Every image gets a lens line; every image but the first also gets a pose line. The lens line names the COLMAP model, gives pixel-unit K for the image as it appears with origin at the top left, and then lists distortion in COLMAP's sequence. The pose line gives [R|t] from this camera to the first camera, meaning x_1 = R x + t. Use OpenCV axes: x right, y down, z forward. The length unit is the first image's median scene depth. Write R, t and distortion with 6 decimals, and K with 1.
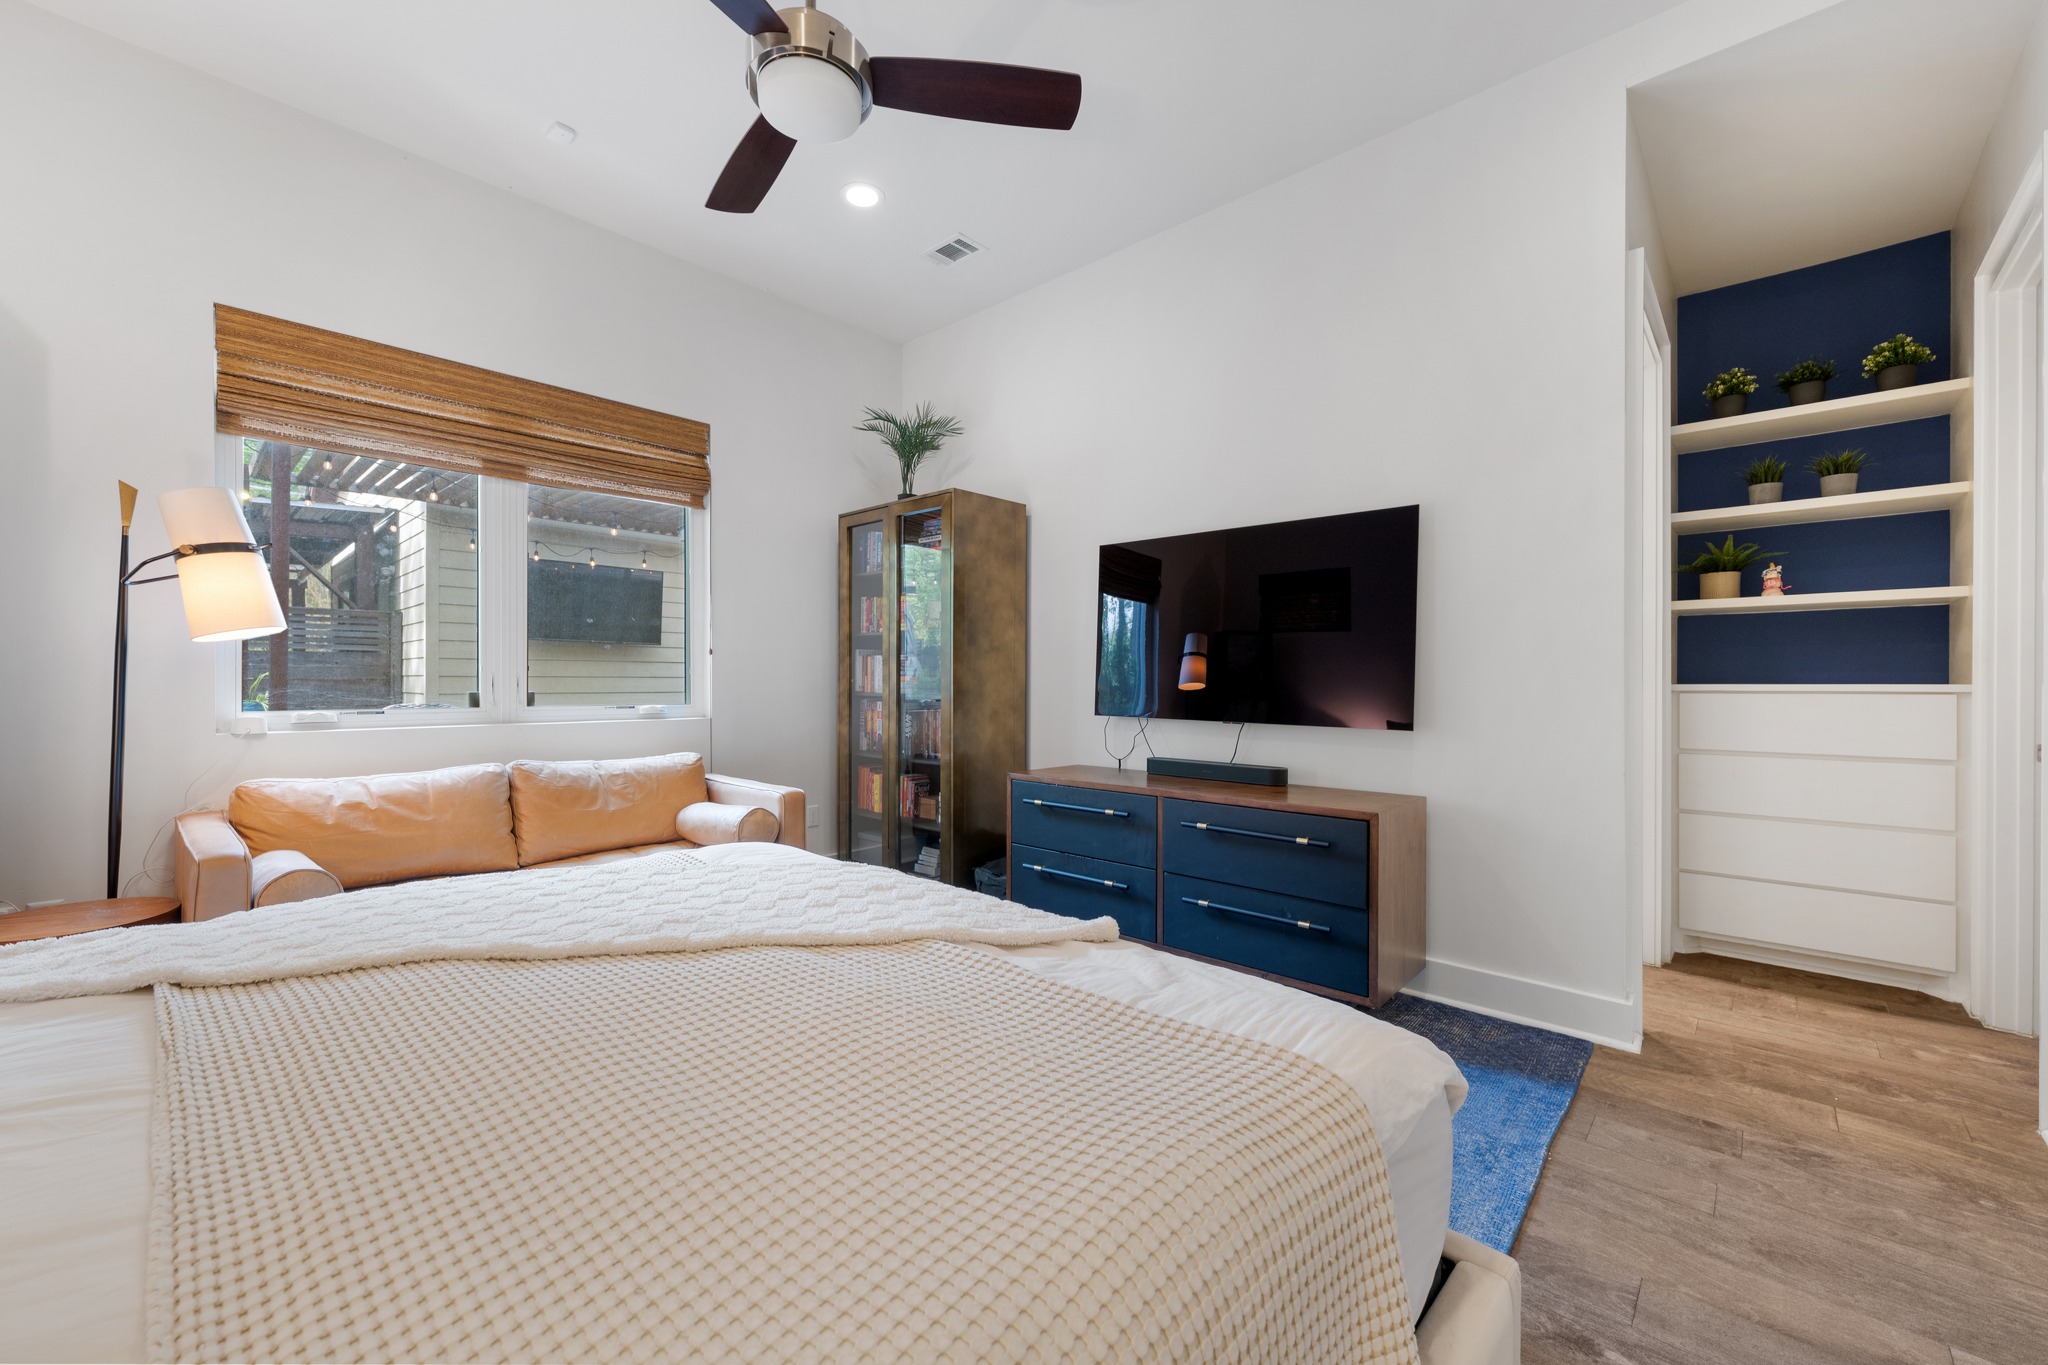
lens RADIAL K [[818.4, 0, 1026.7], [0, 818.4, 674.4], [0, 0, 1]] dist [0.000991, 0.000168]
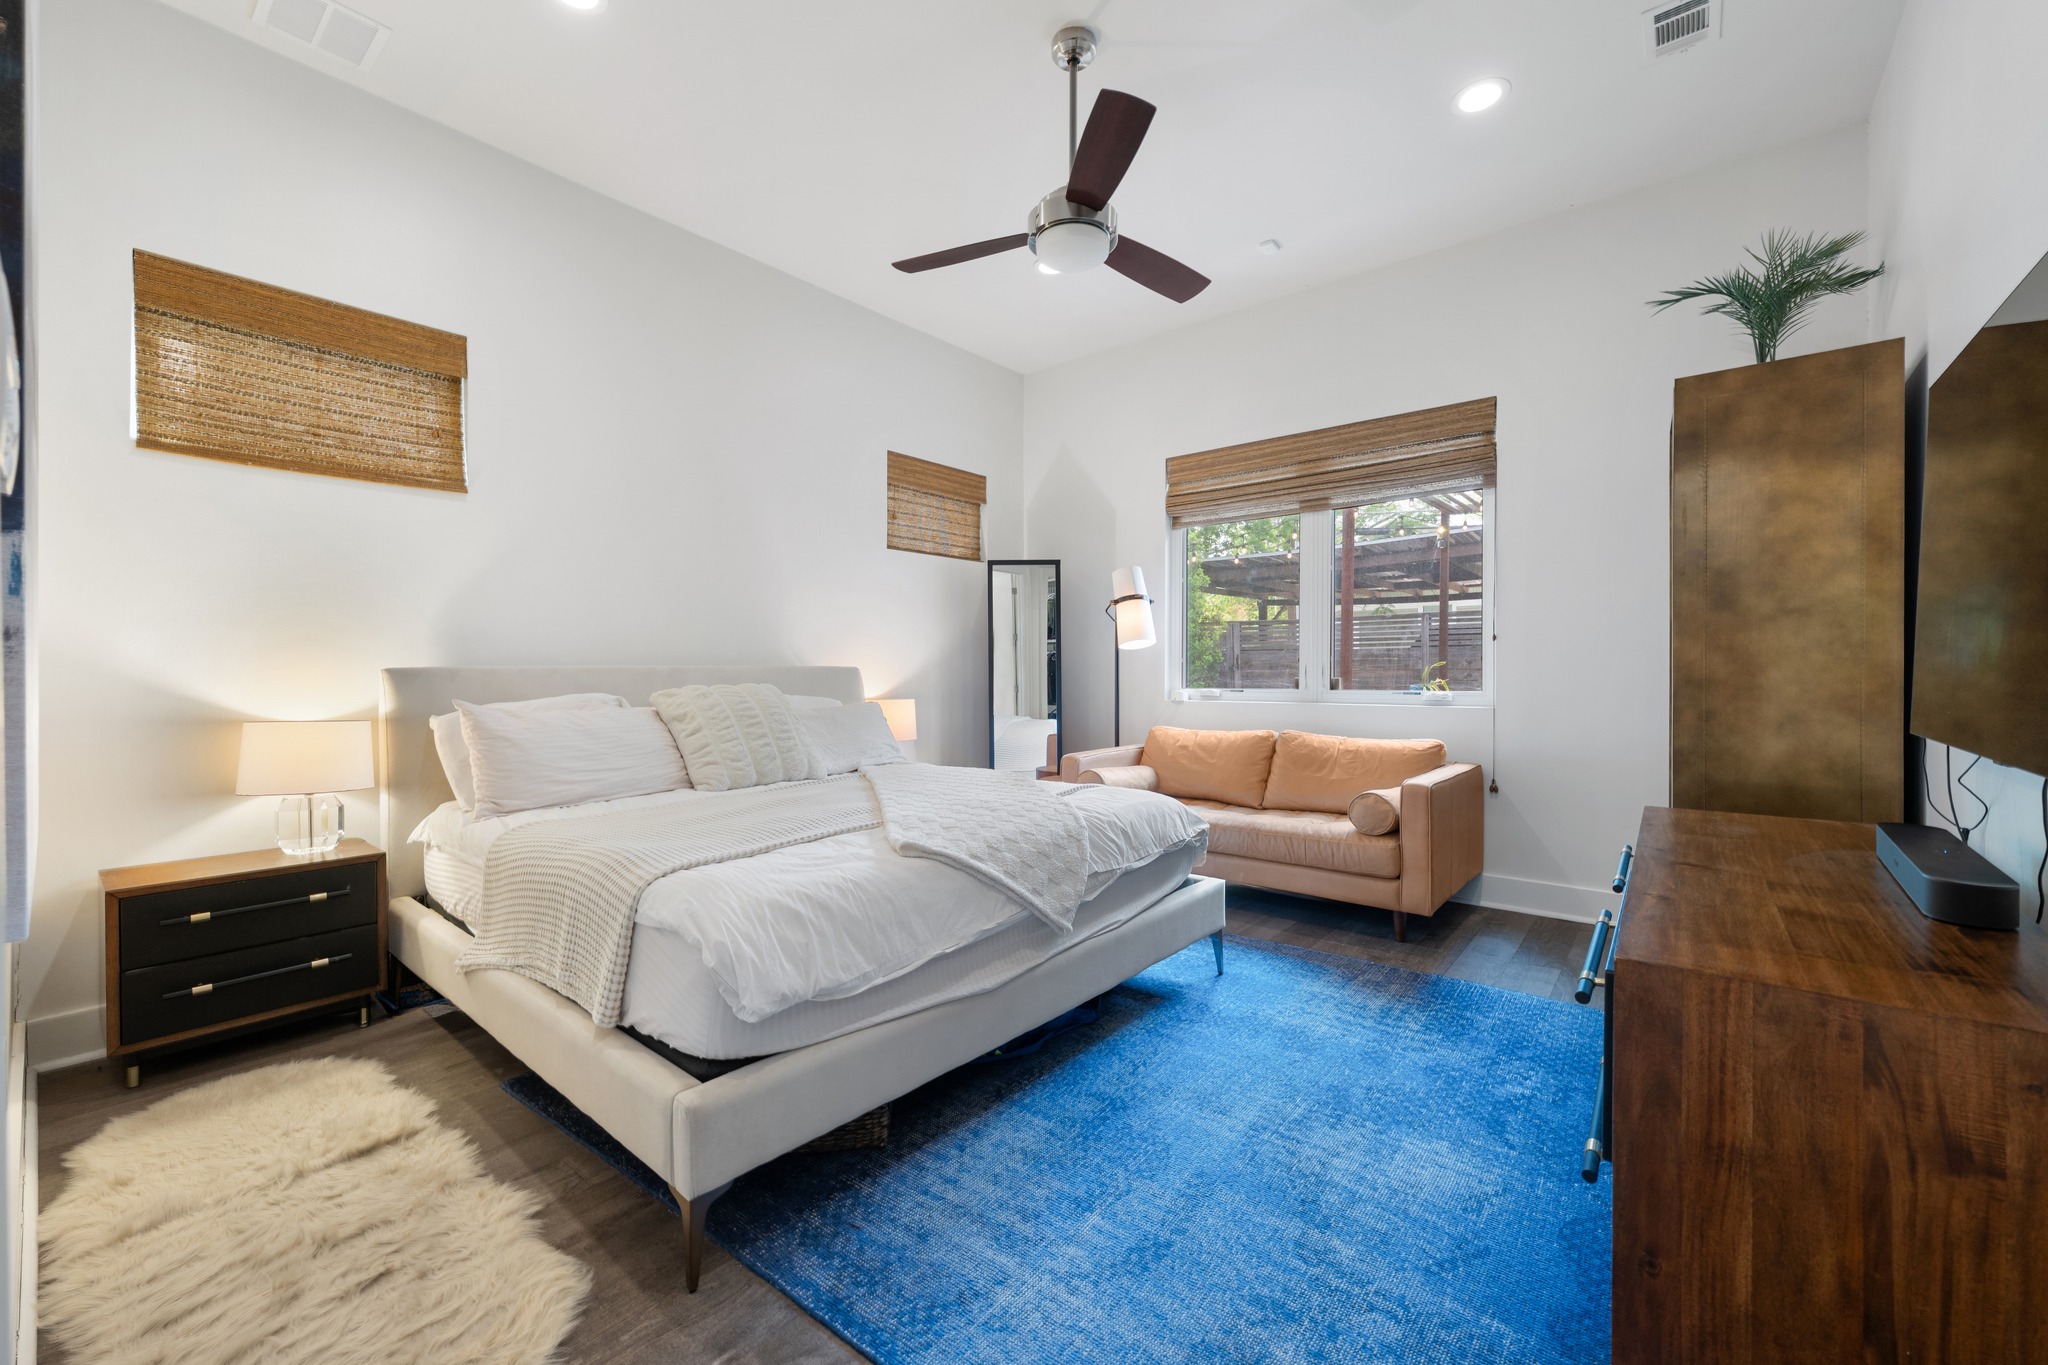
lens RADIAL K [[818.4, 0, 1025.9], [0, 818.4, 683.2], [0, 0, 1]] dist [0.000991, 0.000168]
pose [[0.042127, 0.011046, -0.999051, 0.647807], [0.006189, 0.999917, 0.011317, 0.012253], [0.999093, -0.006660, 0.042055, 0.509680]]
